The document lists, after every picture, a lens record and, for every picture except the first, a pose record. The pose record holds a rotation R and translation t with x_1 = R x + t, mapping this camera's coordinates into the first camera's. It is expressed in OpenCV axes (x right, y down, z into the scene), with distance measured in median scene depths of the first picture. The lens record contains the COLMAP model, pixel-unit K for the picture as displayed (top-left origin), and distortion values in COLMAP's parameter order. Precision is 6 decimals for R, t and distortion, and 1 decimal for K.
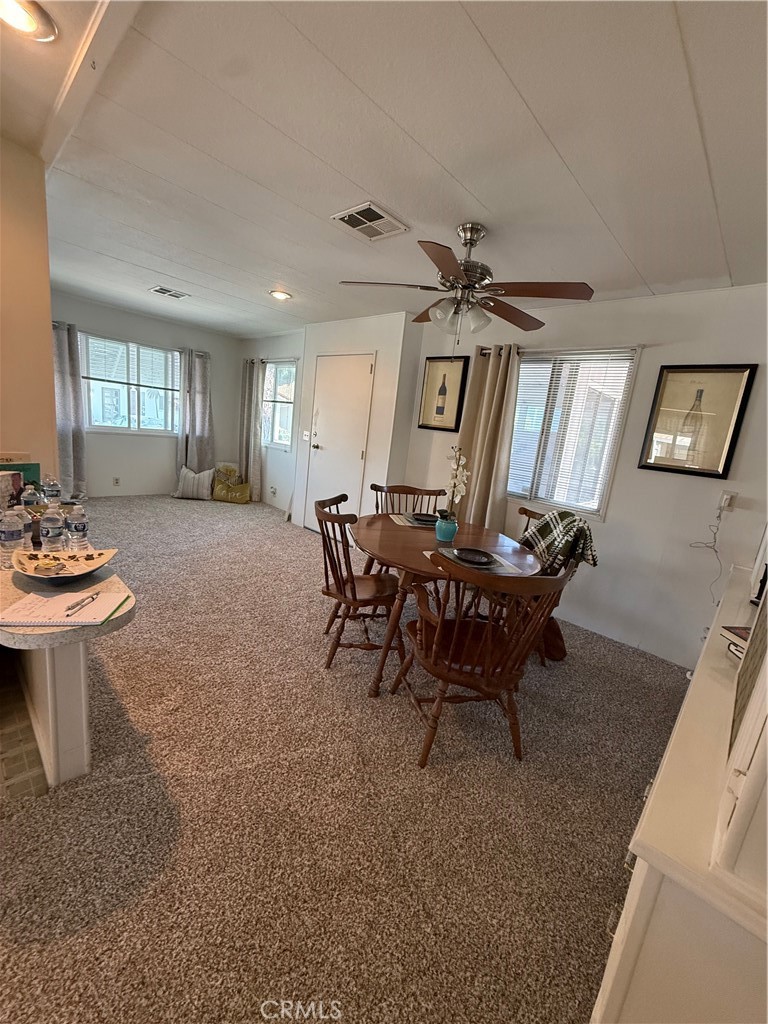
lens RADIAL K [[409.5, 0, 384.3], [0, 409.5, 512.7], [0, 0, 1]] dist [0.002088, 0.000057]
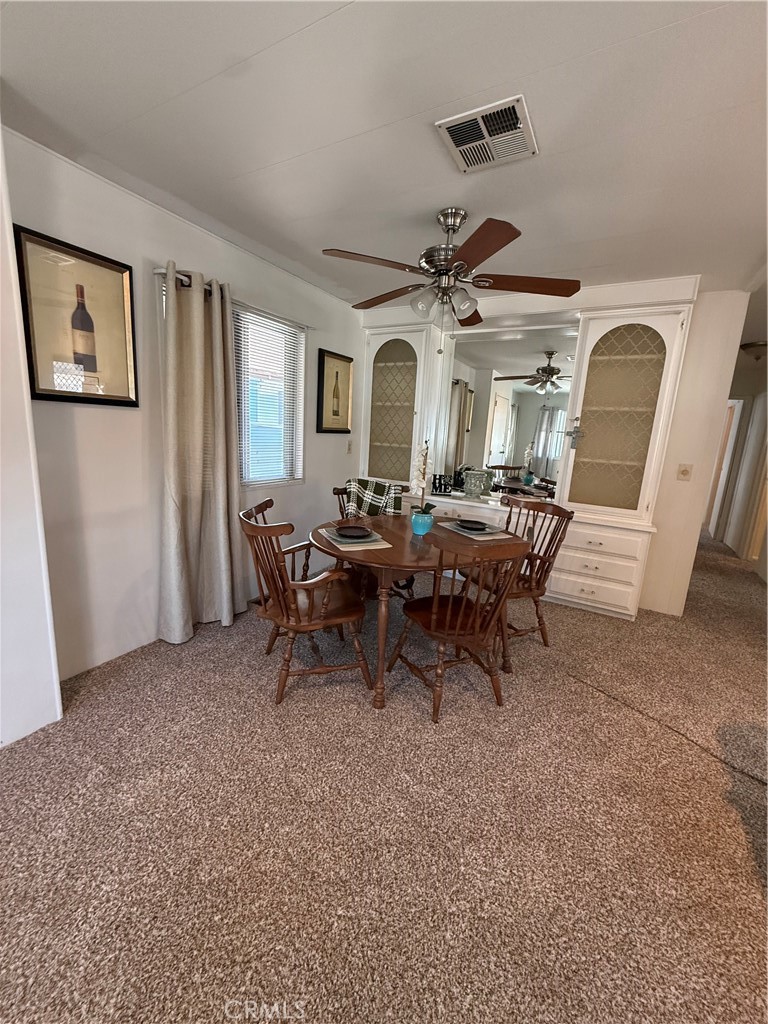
lens RADIAL K [[409.5, 0, 381.2], [0, 409.5, 509.6], [0, 0, 1]] dist [0.002088, 0.000057]
pose [[-0.239497, -0.308844, 0.920465, -0.461665], [0.124492, 0.930462, 0.344590, -0.214678], [-0.962883, 0.197119, -0.184394, 0.798908]]
